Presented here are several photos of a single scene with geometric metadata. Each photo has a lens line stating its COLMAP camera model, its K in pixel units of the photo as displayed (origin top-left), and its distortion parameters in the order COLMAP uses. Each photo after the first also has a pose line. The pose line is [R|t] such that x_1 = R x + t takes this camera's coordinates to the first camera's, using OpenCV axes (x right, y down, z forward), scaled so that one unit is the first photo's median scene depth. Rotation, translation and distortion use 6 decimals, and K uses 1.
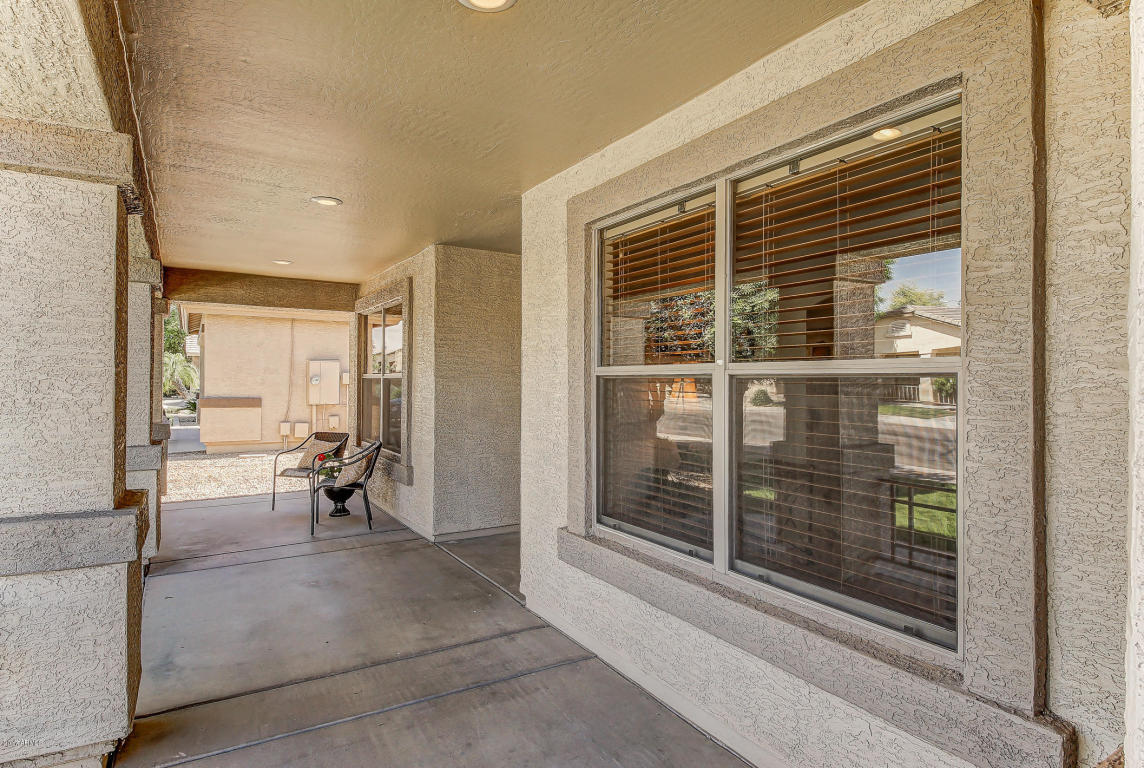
lens RADIAL K [[584.0, 0, 574.3], [0, 584.0, 380.3], [0, 0, 1]] dist [0.000969, 0.000058]
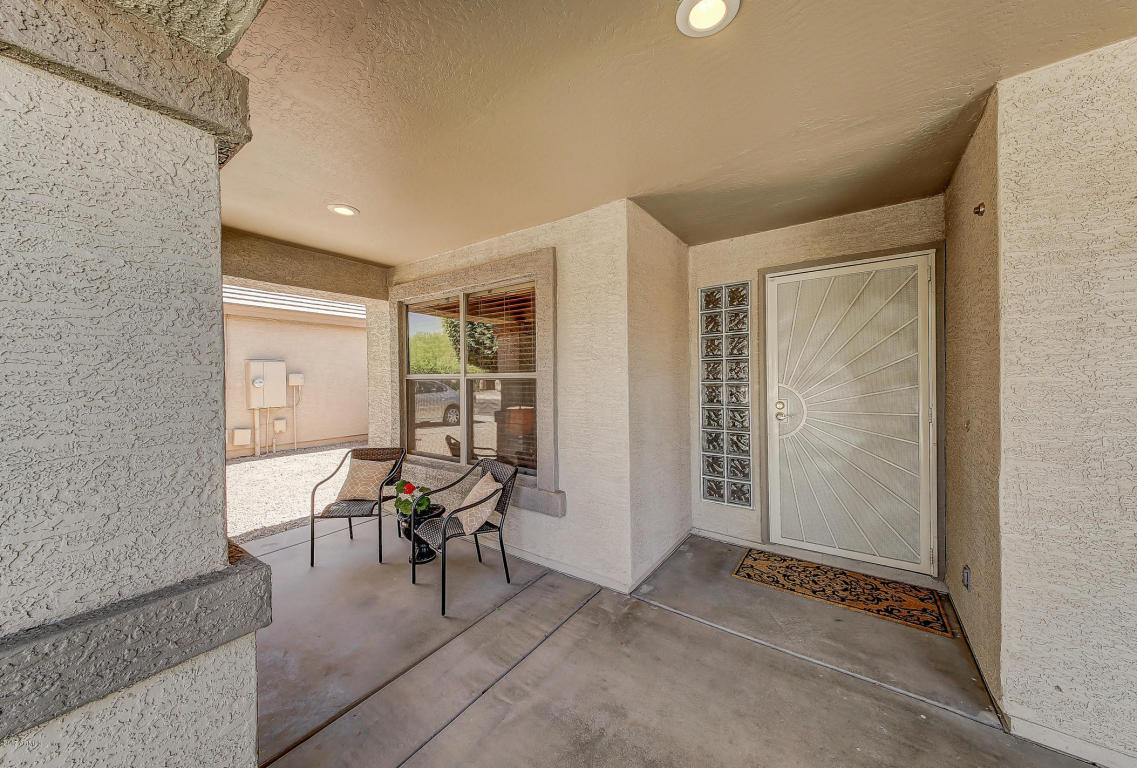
lens RADIAL K [[400.0, 0, 564.9], [0, 400.0, 383.1], [0, 0, 1]] dist [0.002197, 0.000105]
pose [[0.939049, -0.011345, 0.343595, -0.341057], [0.009000, 0.999924, 0.008418, -0.000164], [-0.343665, -0.004813, 0.939080, 0.379458]]
